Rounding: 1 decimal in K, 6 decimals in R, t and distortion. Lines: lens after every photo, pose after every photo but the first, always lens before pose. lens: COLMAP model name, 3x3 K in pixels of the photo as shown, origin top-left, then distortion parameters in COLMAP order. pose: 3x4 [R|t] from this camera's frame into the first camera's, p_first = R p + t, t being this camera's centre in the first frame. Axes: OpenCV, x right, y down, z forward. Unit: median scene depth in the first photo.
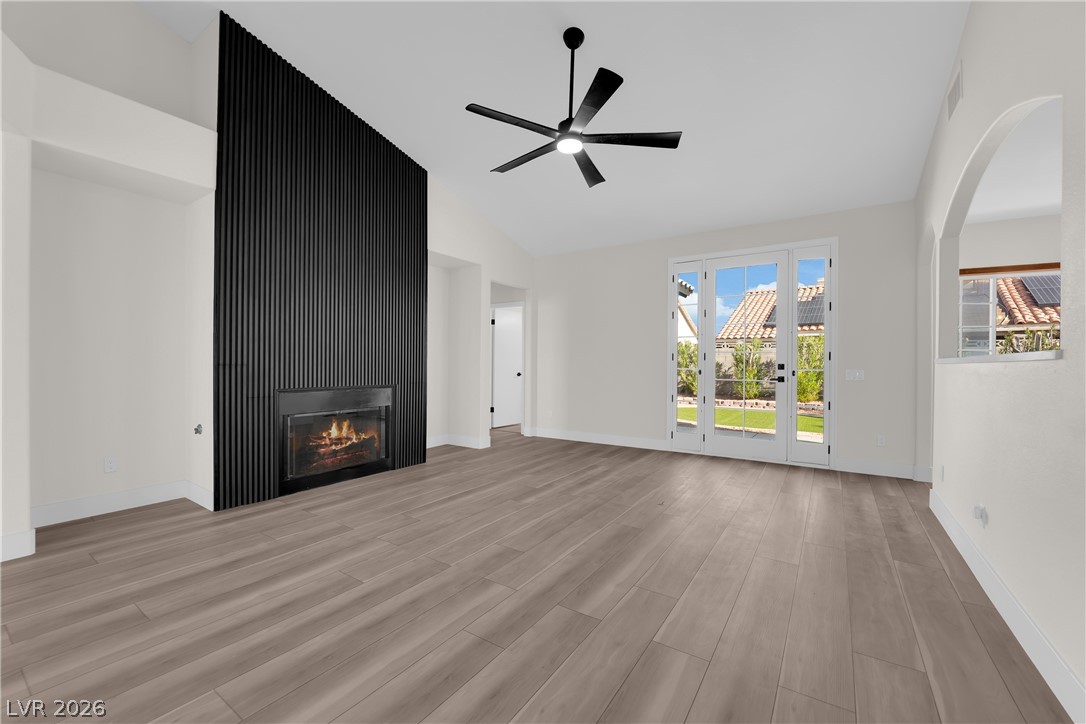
lens RADIAL K [[368.6, 0, 542.0], [0, 368.6, 361.9], [0, 0, 1]] dist [0.000329, -0.000037]
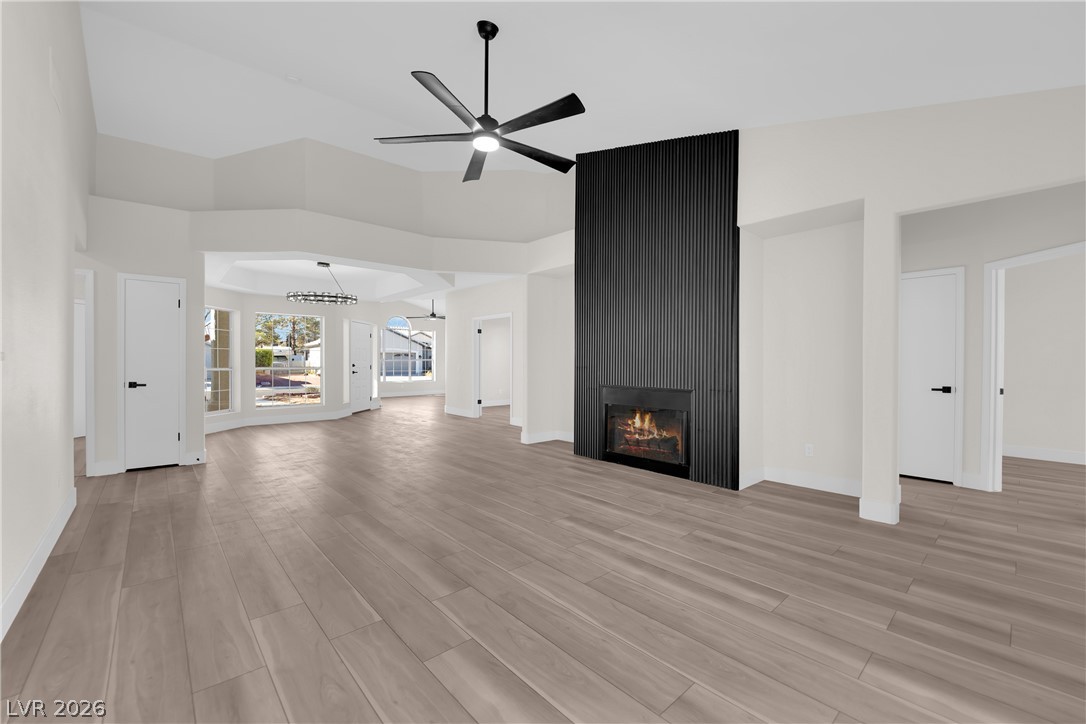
lens RADIAL K [[441.2, 0, 539.6], [0, 441.2, 367.4], [0, 0, 1]] dist [-0.004519, -0.000139]
pose [[-0.185229, 0.000057, -0.982695, 0.837663], [0.001647, 0.999999, -0.000253, 0.025023], [0.982694, -0.001665, -0.185229, 0.998968]]
